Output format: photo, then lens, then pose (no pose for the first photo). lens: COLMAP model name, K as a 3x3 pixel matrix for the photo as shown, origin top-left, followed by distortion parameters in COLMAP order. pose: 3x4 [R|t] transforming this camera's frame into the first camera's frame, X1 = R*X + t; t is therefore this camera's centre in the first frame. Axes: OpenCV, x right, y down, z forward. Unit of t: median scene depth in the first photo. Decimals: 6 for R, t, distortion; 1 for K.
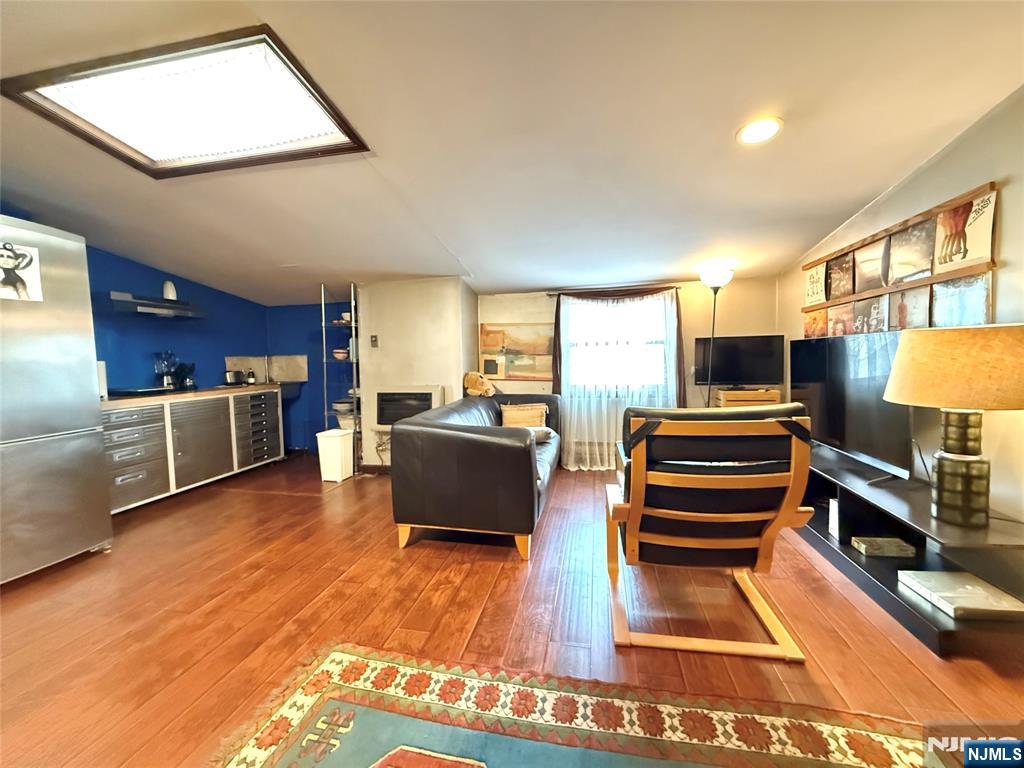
lens RADIAL K [[406.9, 0, 512.1], [0, 406.9, 383.5], [0, 0, 1]] dist [-0.003128, 0.001265]
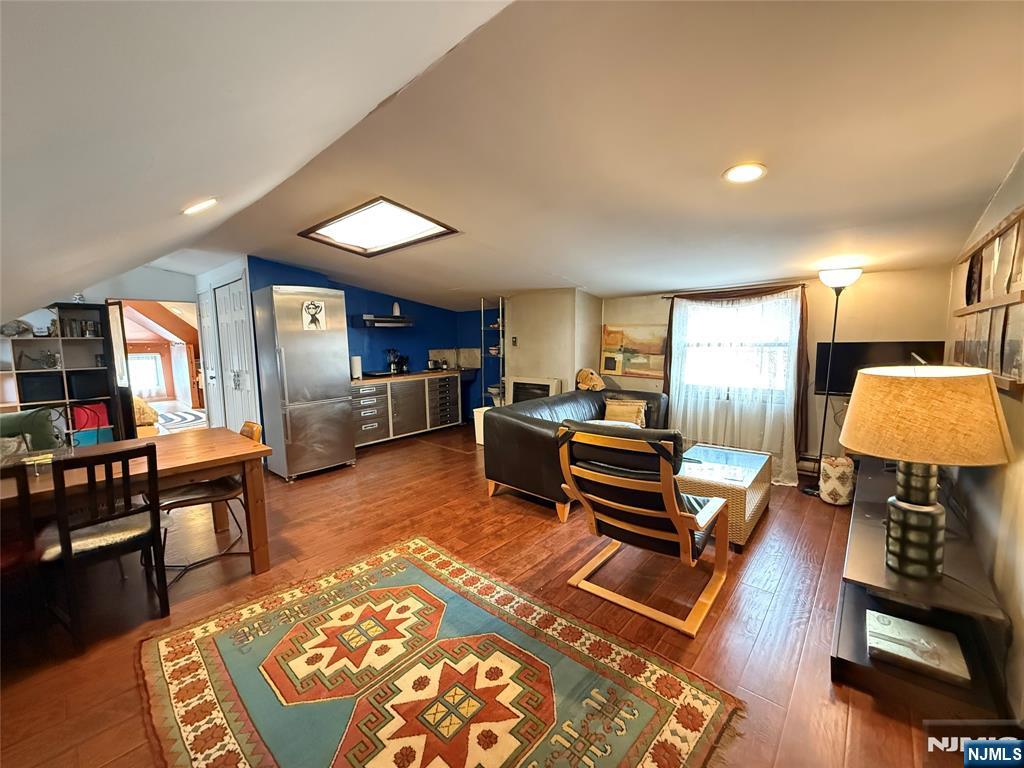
lens RADIAL K [[406.9, 0, 515.3], [0, 406.9, 381.7], [0, 0, 1]] dist [-0.003128, 0.001265]
pose [[0.868401, 0.058094, -0.492447, 0.368792], [-0.031536, 0.997573, 0.062072, -0.069591], [0.494858, -0.038373, 0.868126, -0.144573]]
